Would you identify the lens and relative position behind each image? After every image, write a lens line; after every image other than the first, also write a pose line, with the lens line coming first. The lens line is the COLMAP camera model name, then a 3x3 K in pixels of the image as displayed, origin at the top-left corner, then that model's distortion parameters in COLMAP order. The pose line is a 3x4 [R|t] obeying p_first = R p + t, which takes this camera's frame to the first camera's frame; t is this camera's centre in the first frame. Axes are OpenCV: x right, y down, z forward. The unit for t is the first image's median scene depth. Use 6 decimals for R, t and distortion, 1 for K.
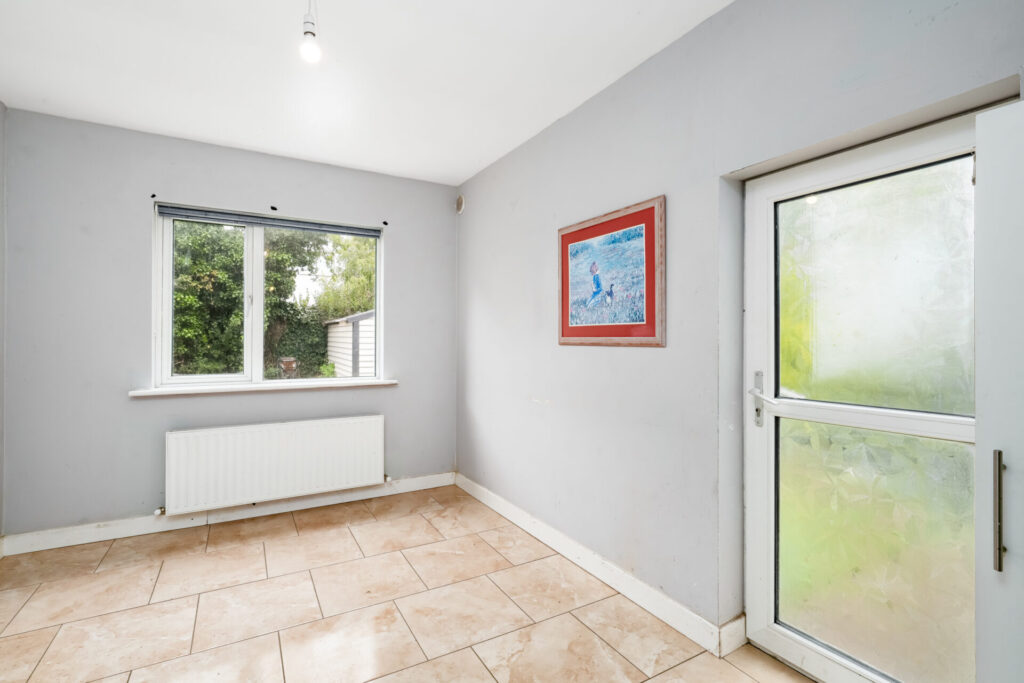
lens RADIAL K [[465.2, 0, 507.2], [0, 465.2, 337.9], [0, 0, 1]] dist [0.000777, 0.001412]
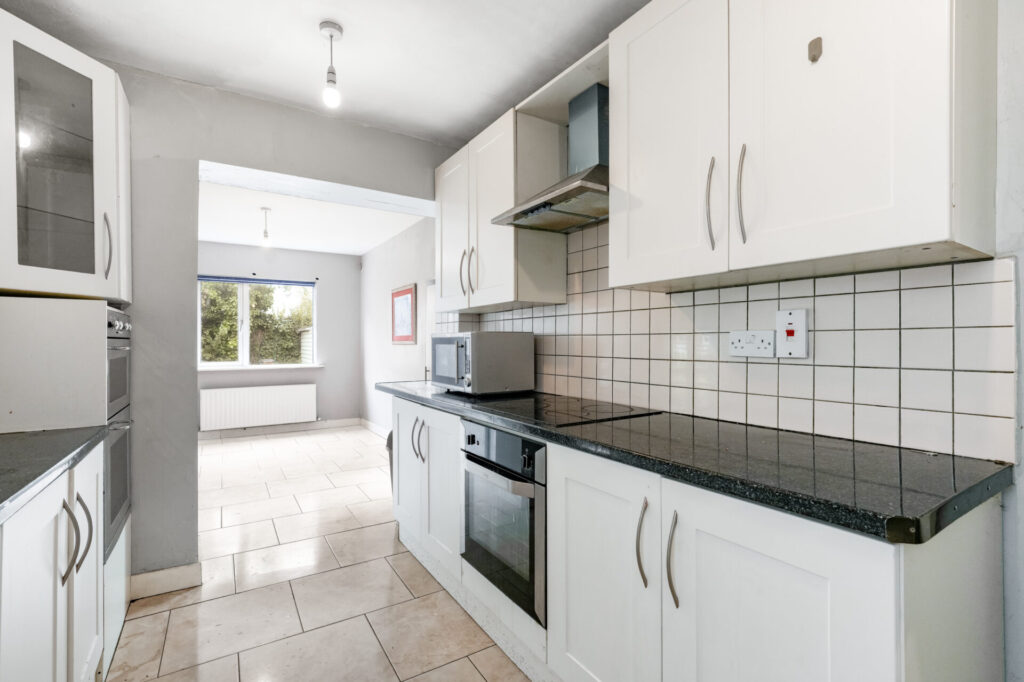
lens RADIAL K [[465.2, 0, 512.5], [0, 465.2, 345.2], [0, 0, 1]] dist [0.000777, 0.001412]
pose [[0.999254, -0.006967, 0.037992, 0.370413], [0.006717, 0.999955, 0.006699, 0.004292], [-0.038037, -0.006439, 0.999256, -0.728604]]
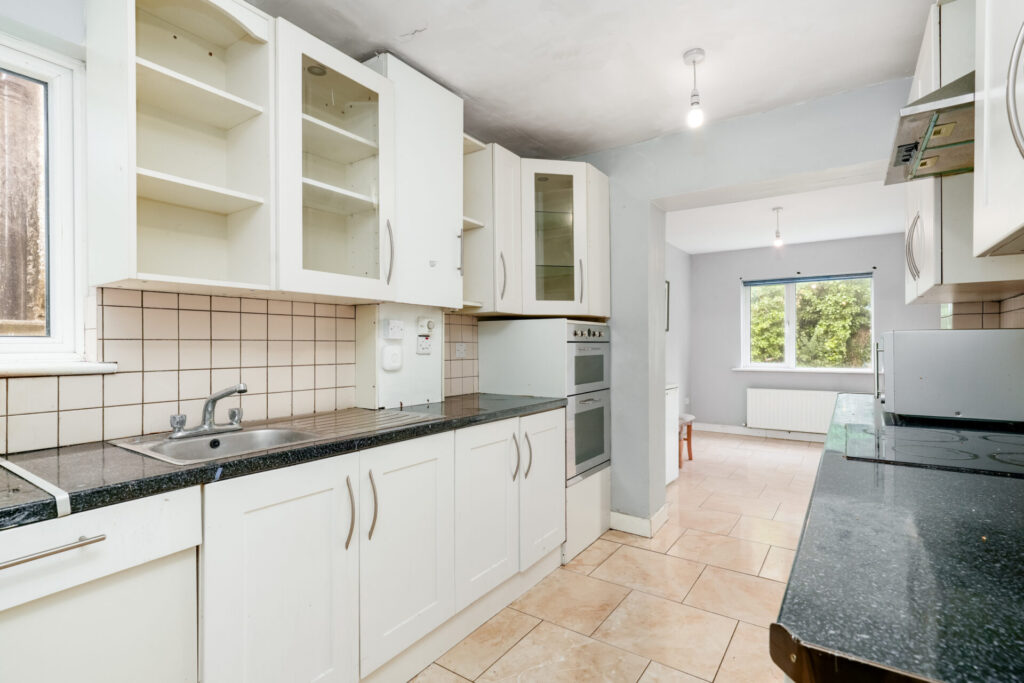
lens RADIAL K [[495.6, 0, 506.9], [0, 495.6, 344.7], [0, 0, 1]] dist [0.003894, 0.000142]
pose [[0.418678, -0.007287, -0.908105, 0.610421], [0.006199, 0.999967, -0.005166, 0.004630], [0.908114, -0.003467, 0.418710, -0.664509]]
